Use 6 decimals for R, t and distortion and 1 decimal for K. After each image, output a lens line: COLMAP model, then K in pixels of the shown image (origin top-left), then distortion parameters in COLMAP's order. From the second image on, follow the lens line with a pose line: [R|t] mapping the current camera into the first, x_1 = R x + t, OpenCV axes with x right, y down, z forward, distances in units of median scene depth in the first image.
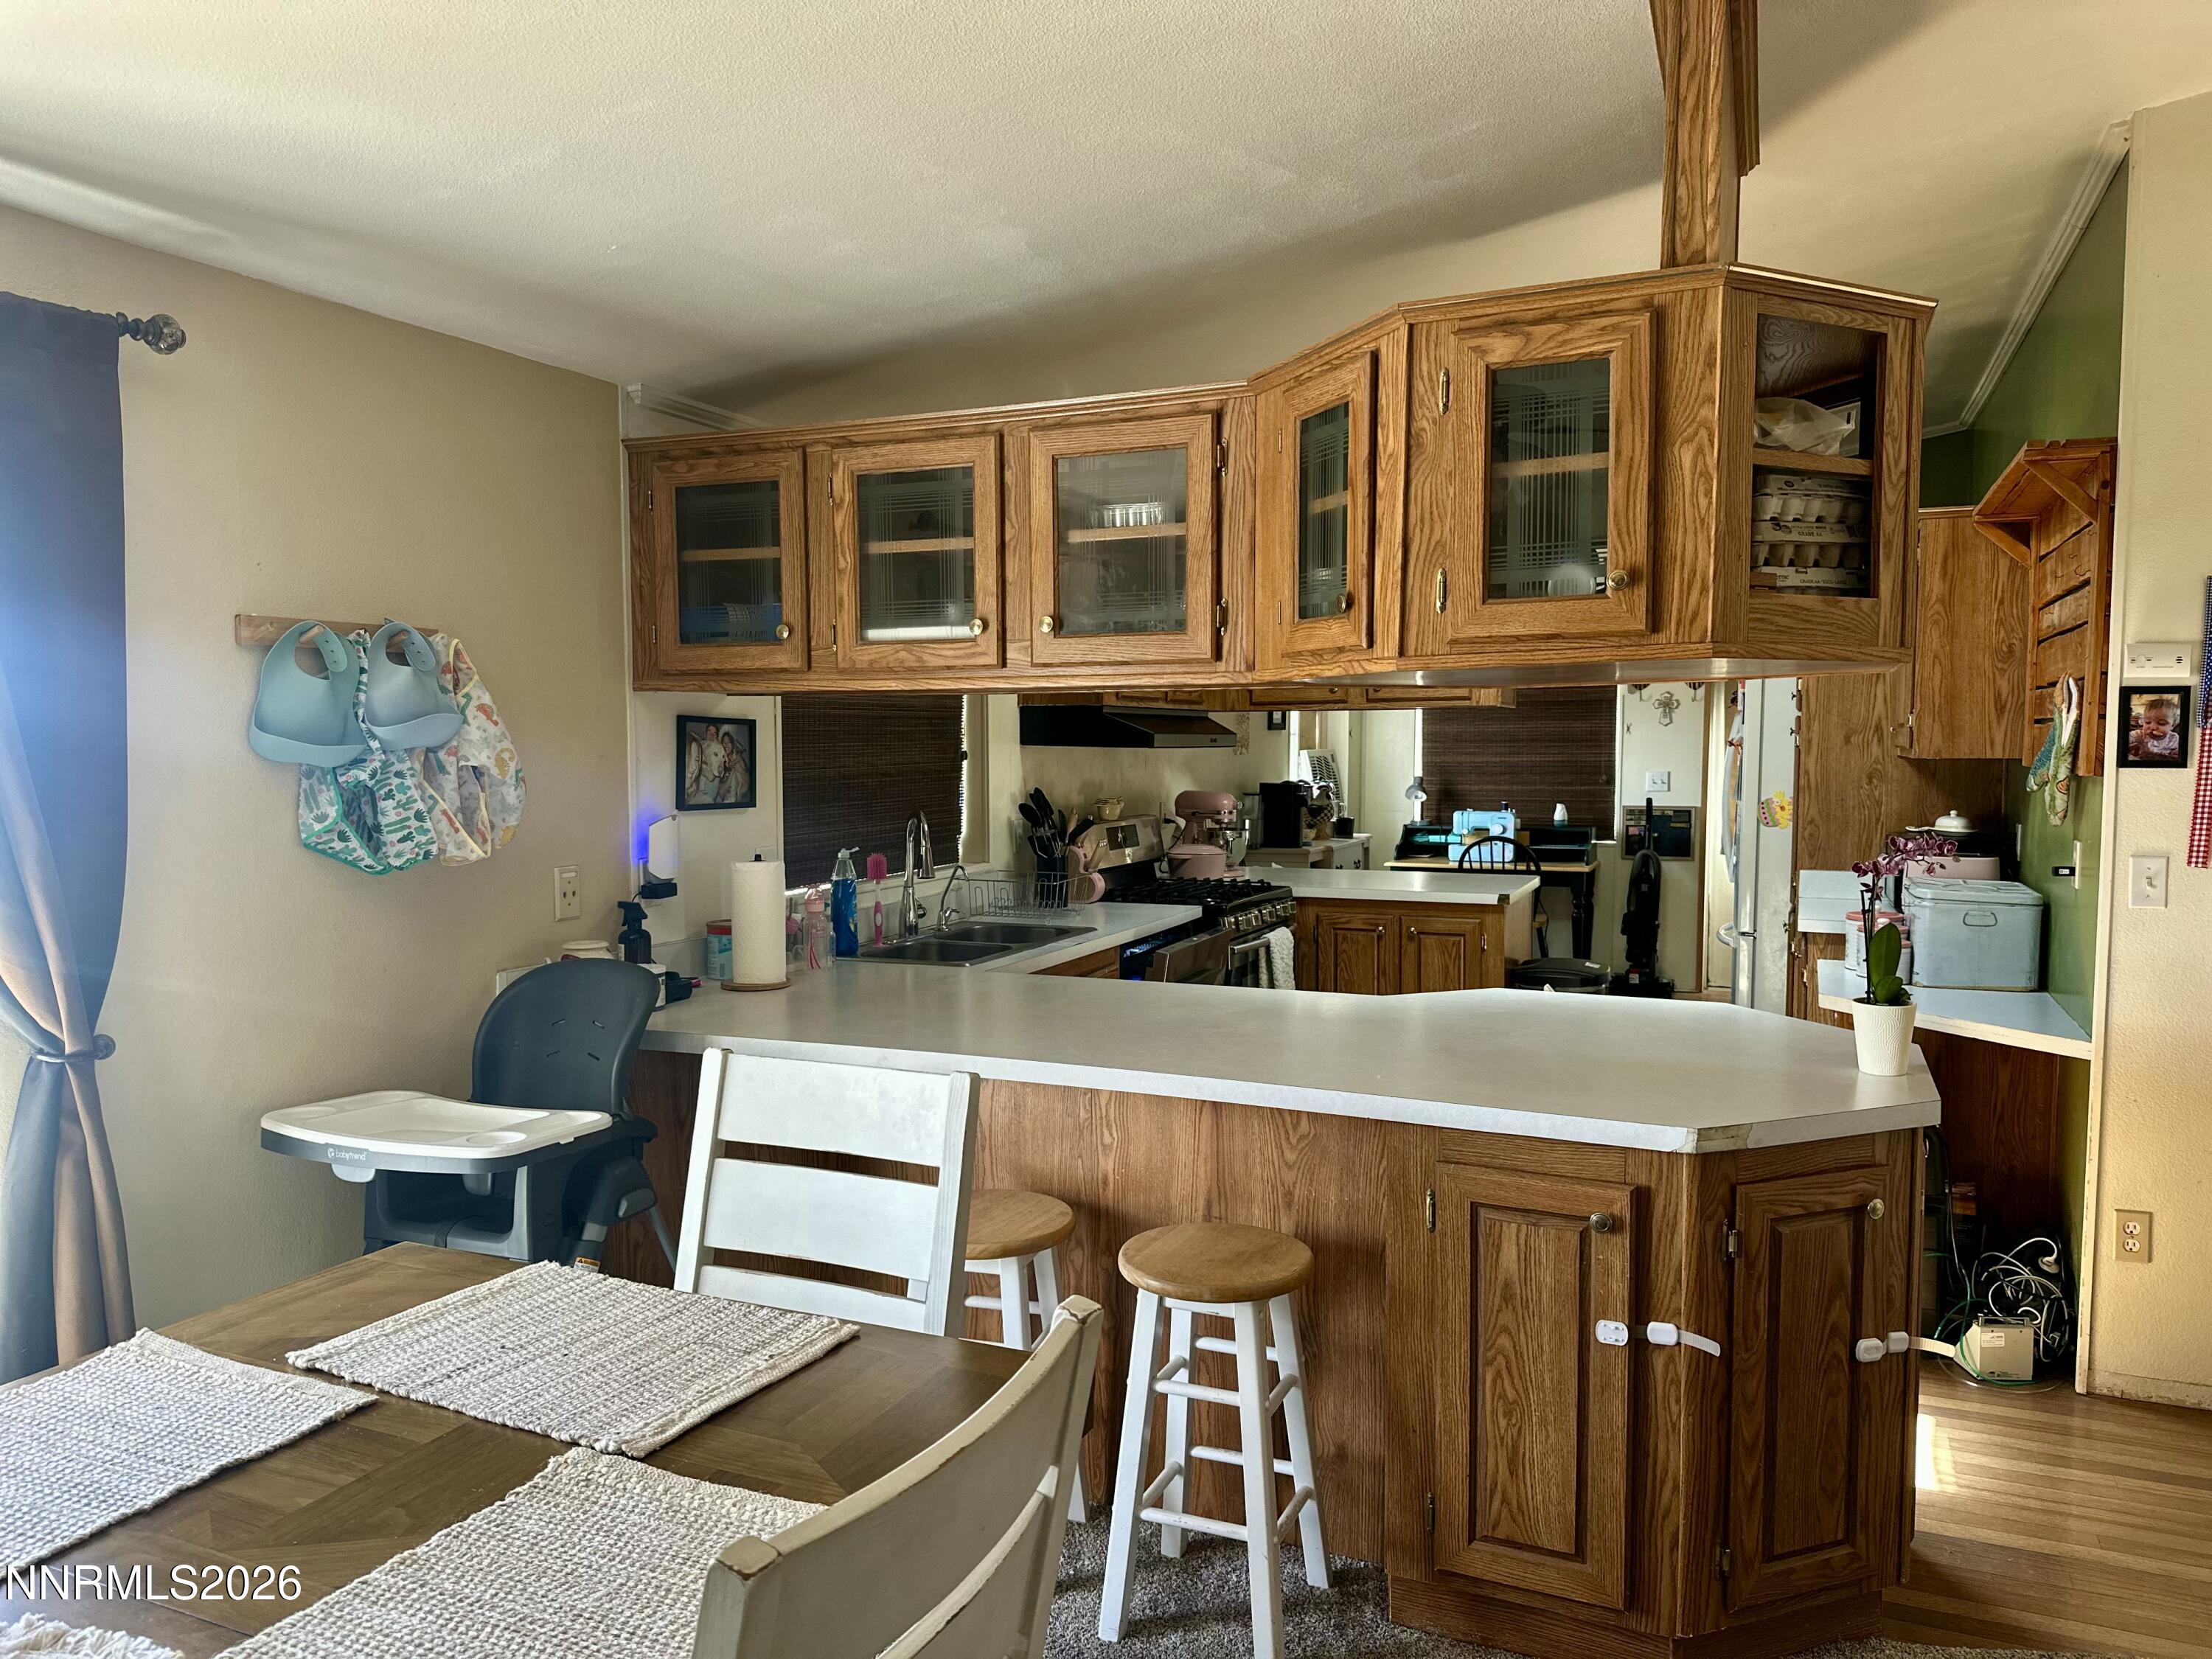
lens RADIAL K [[1534.3, 0, 1108.1], [0, 1534.3, 838.0], [0, 0, 1]] dist [0.100841, -0.147754]
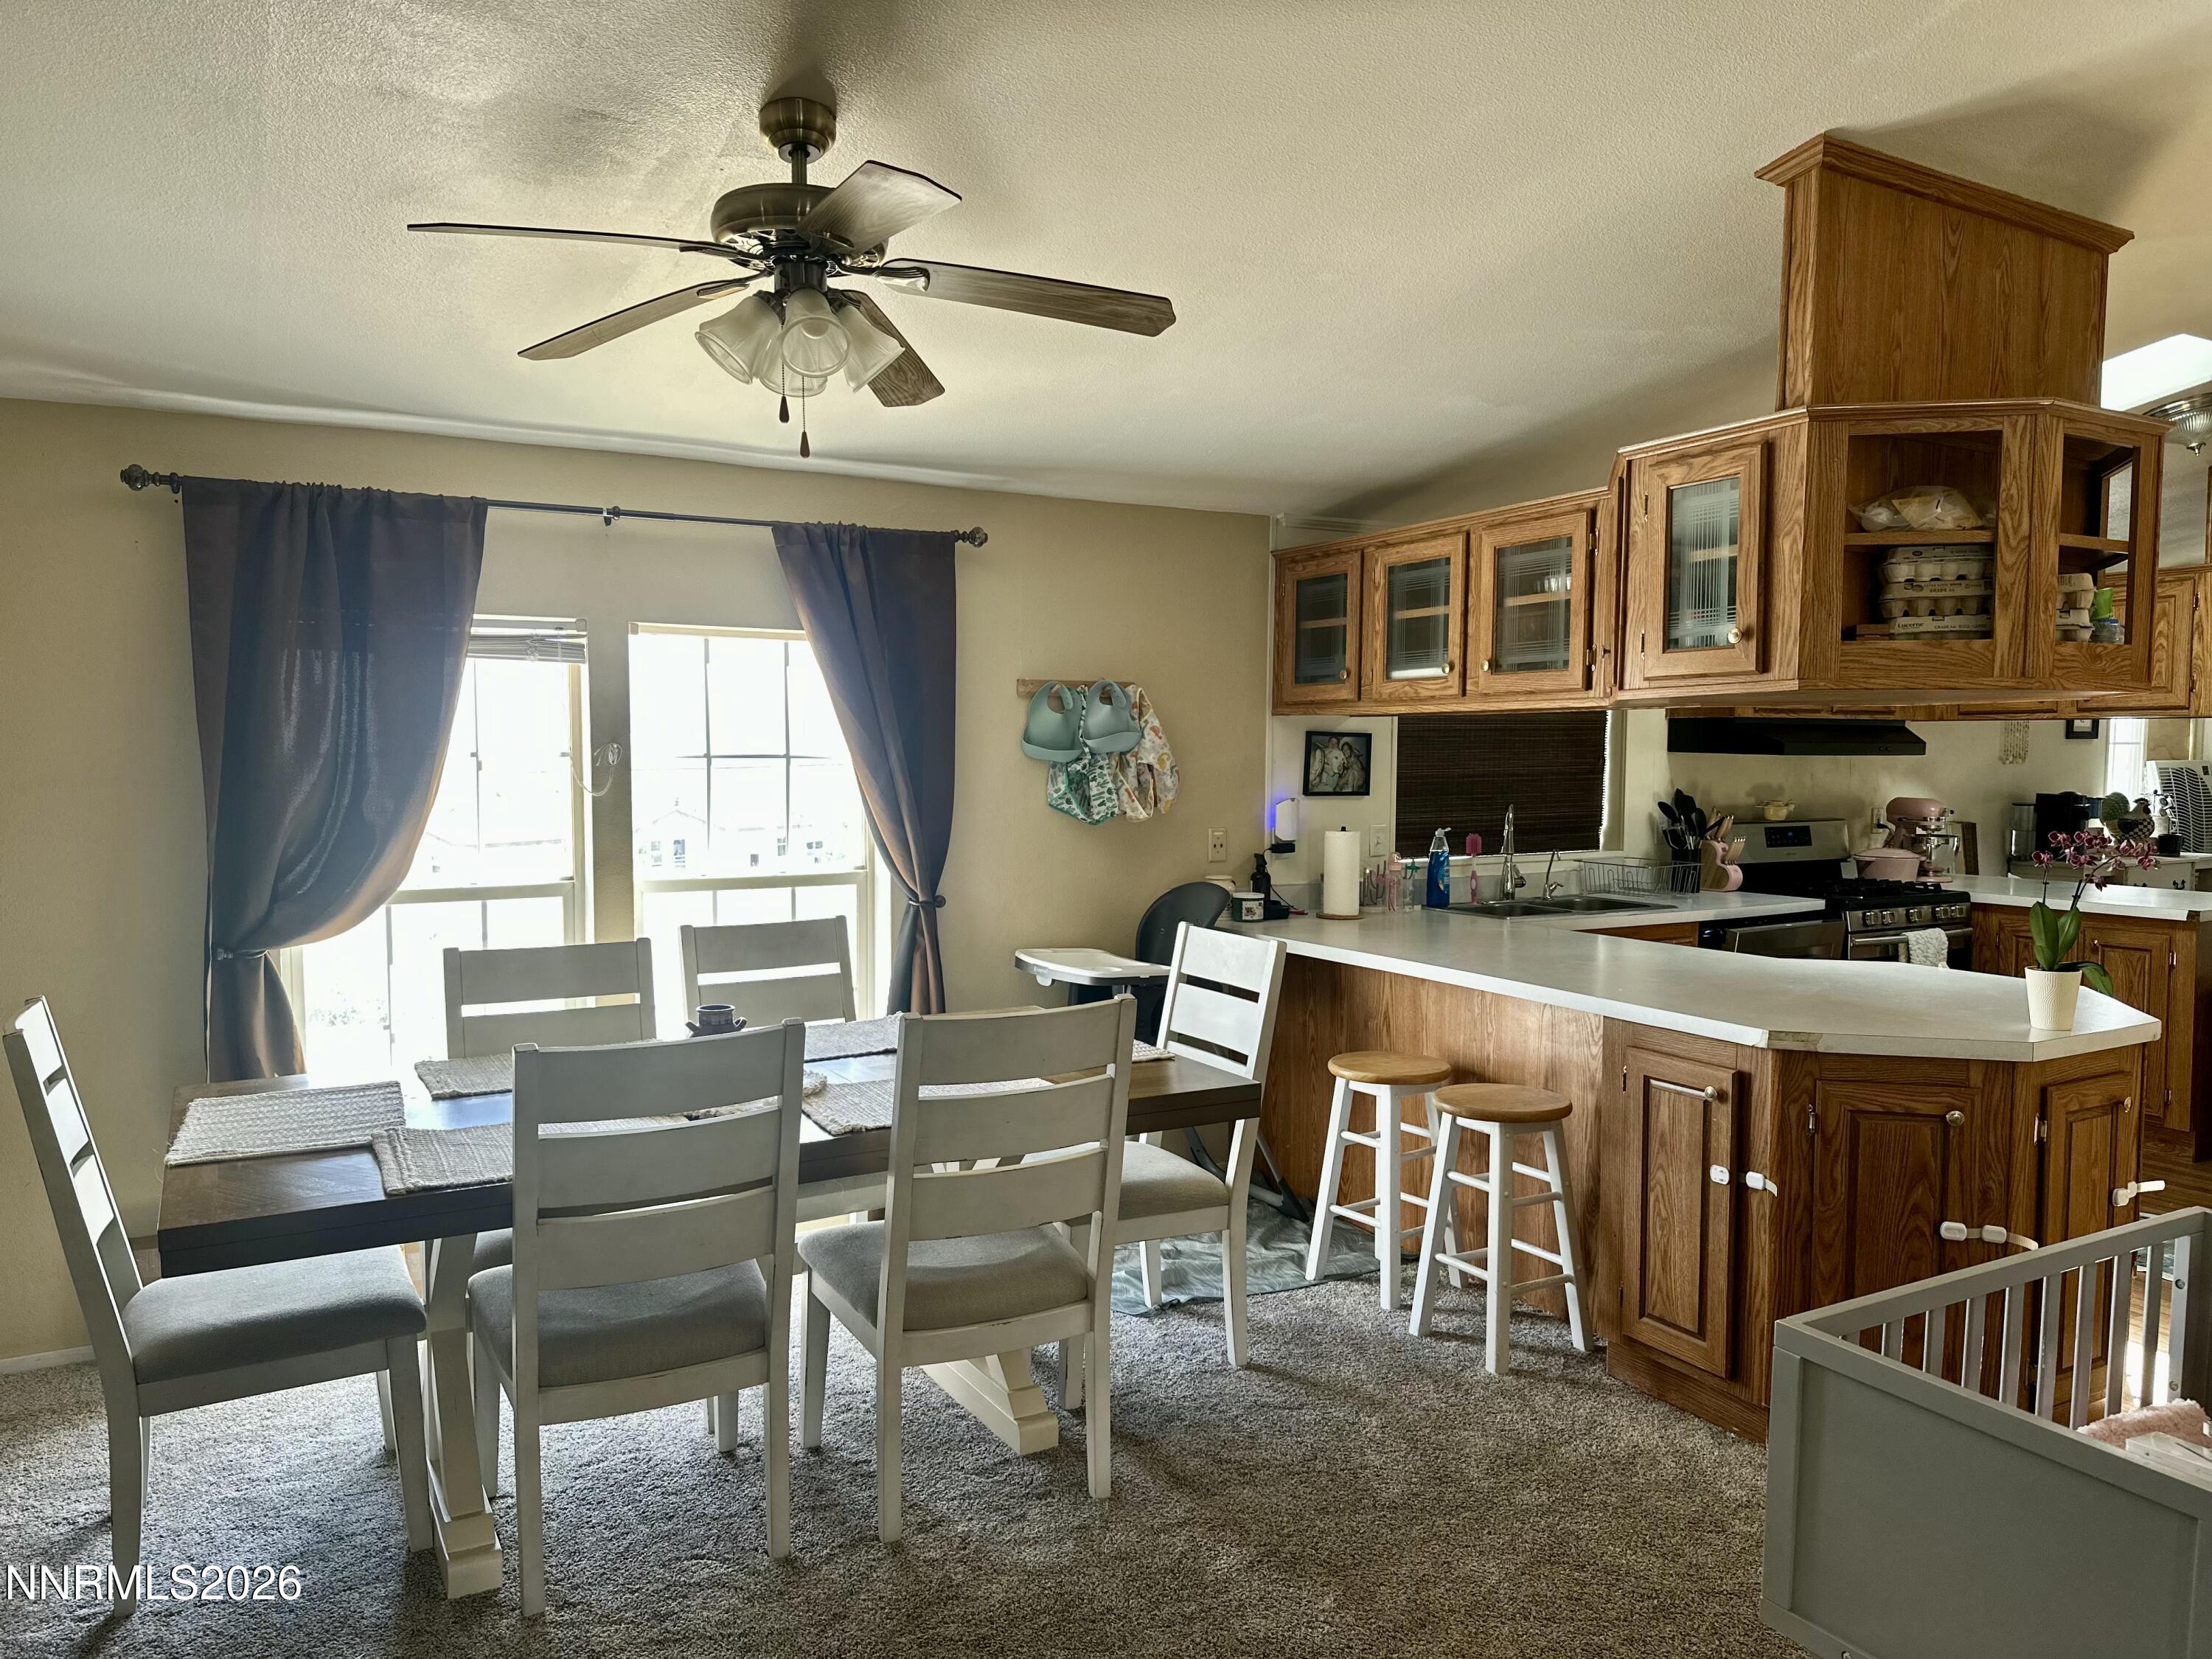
lens RADIAL K [[1534.3, 0, 1108.1], [0, 1534.3, 838.0], [0, 0, 1]] dist [0.100841, -0.147754]
pose [[0.800535, 0.039387, -0.597990, 0.535375], [-0.042625, 0.999053, 0.008740, 0.021135], [0.597768, 0.018493, 0.801456, -0.340322]]
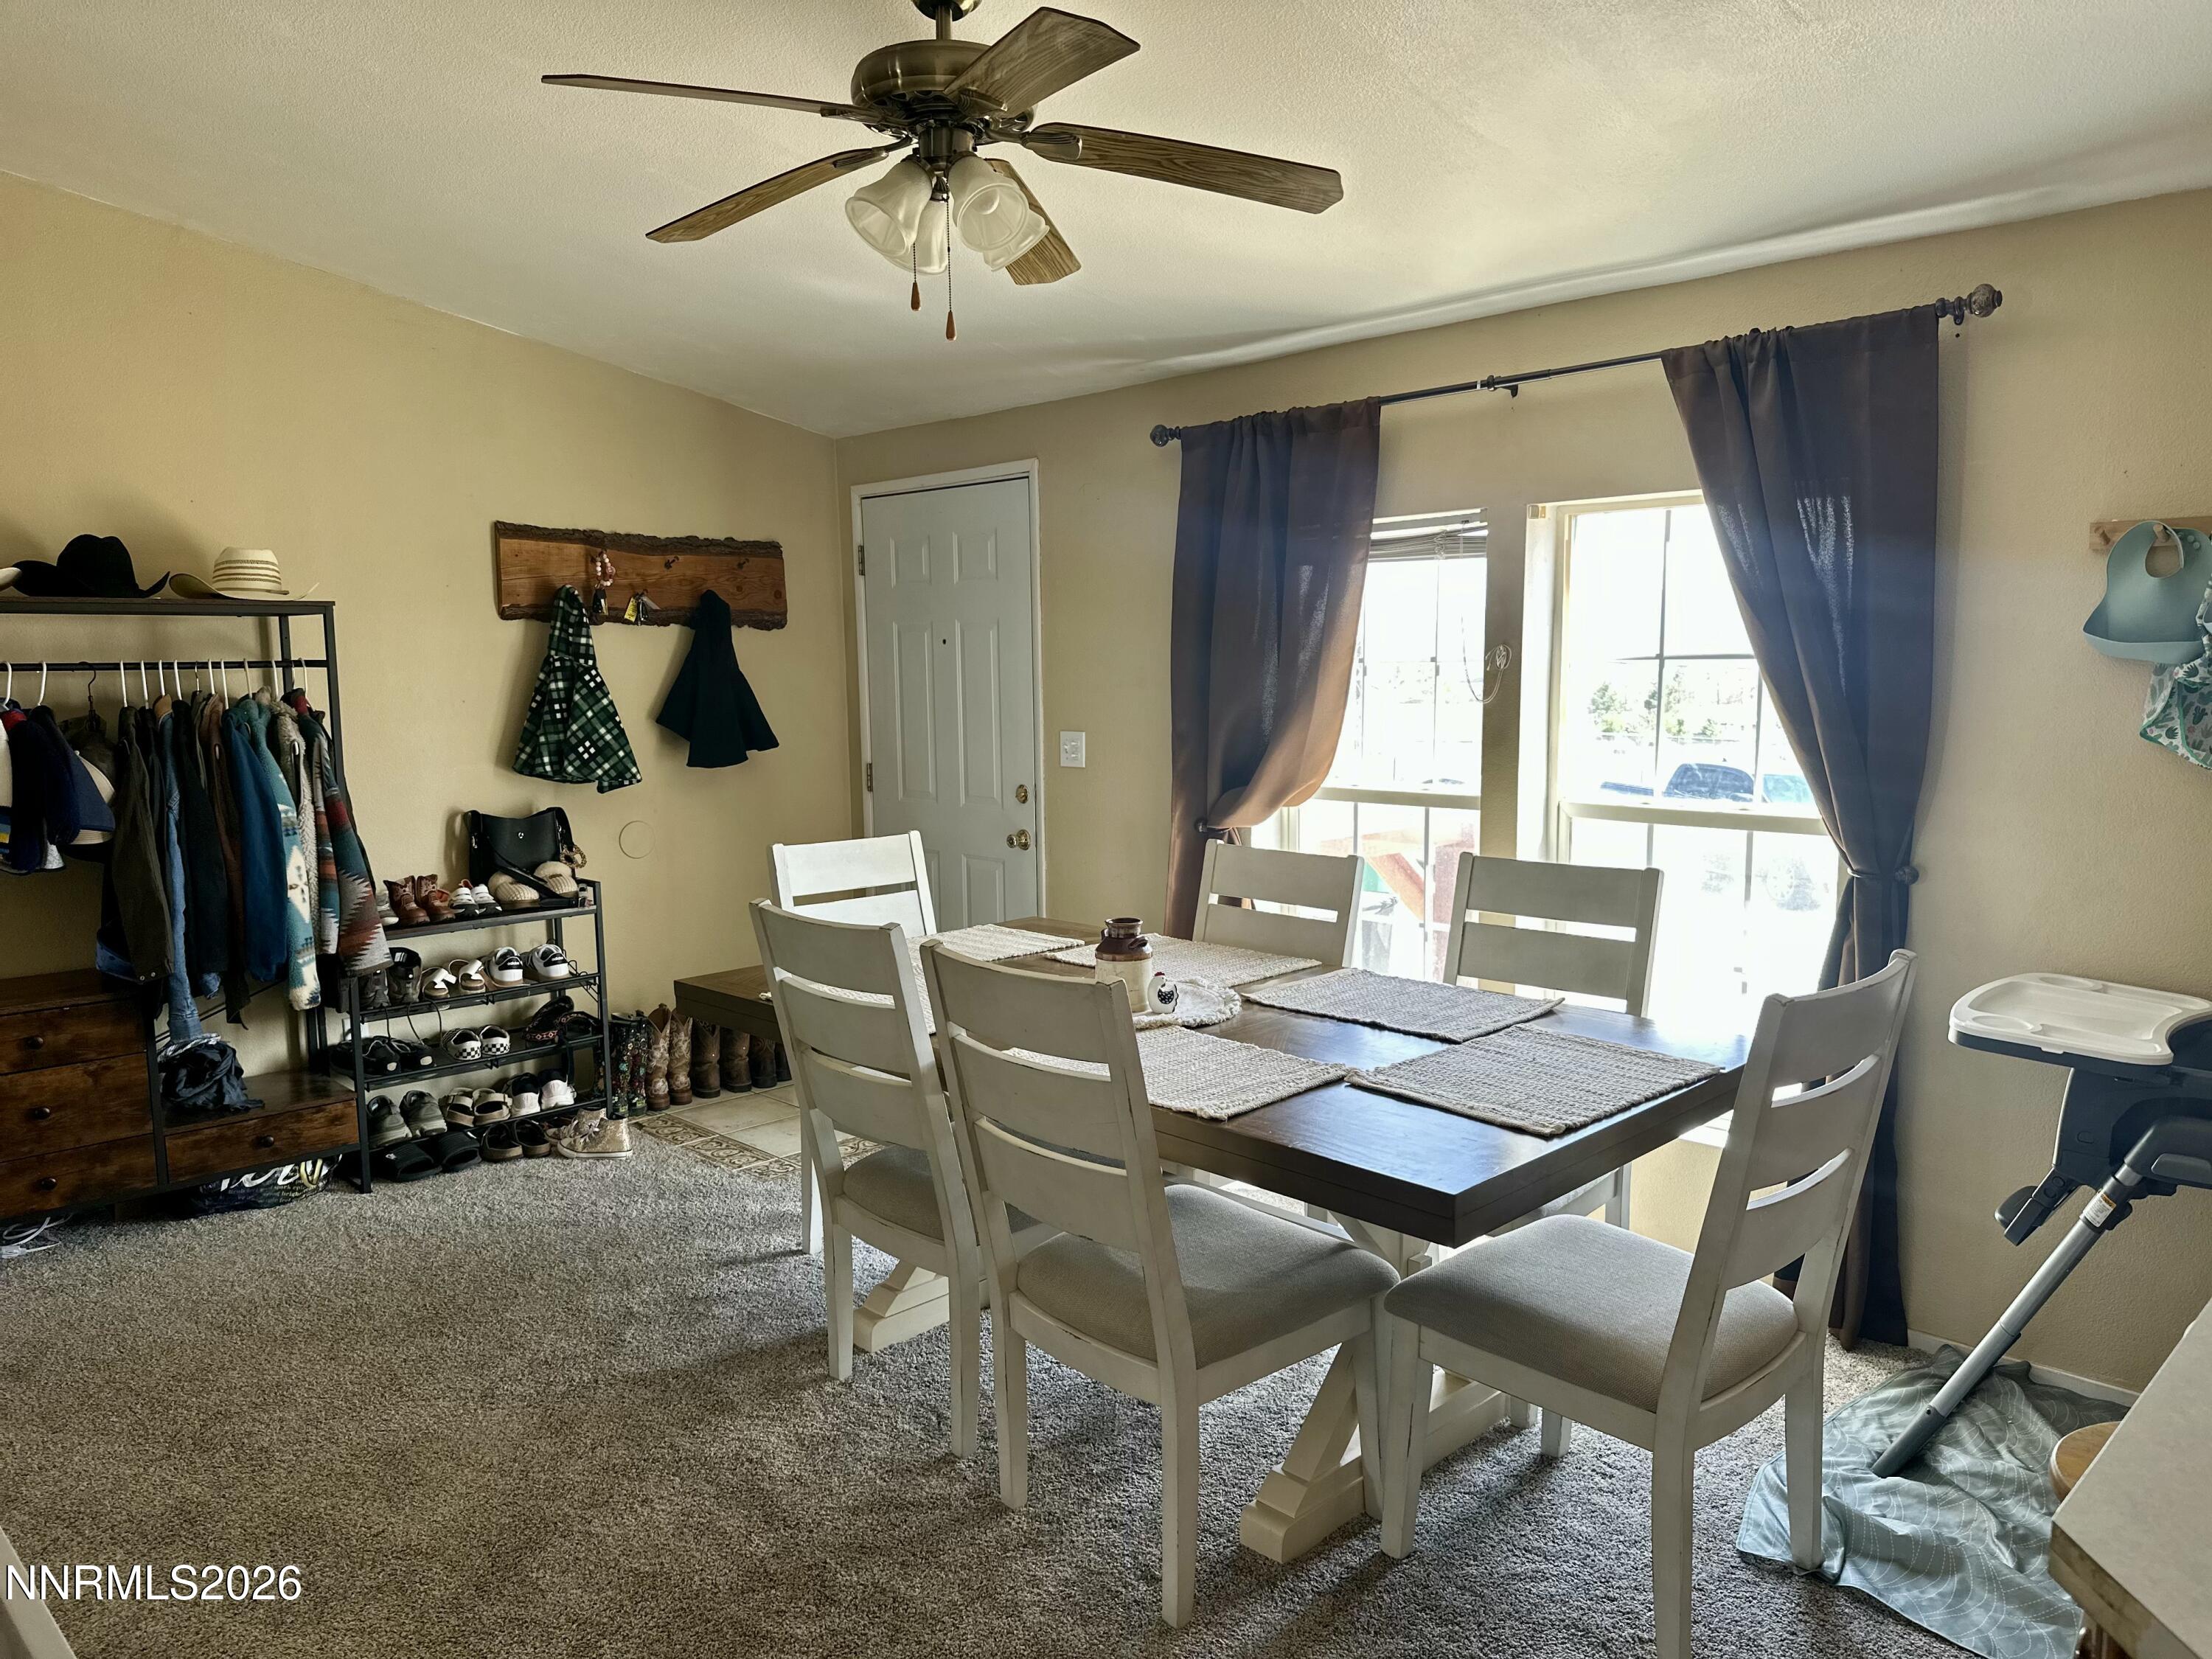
lens RADIAL K [[1534.3, 0, 1108.1], [0, 1534.3, 838.0], [0, 0, 1]] dist [0.100841, -0.147754]
pose [[-0.360002, 0.112289, -0.926169, 0.625353], [-0.050147, 0.988966, 0.139394, -0.035729], [0.931603, 0.096627, -0.350399, 0.645106]]
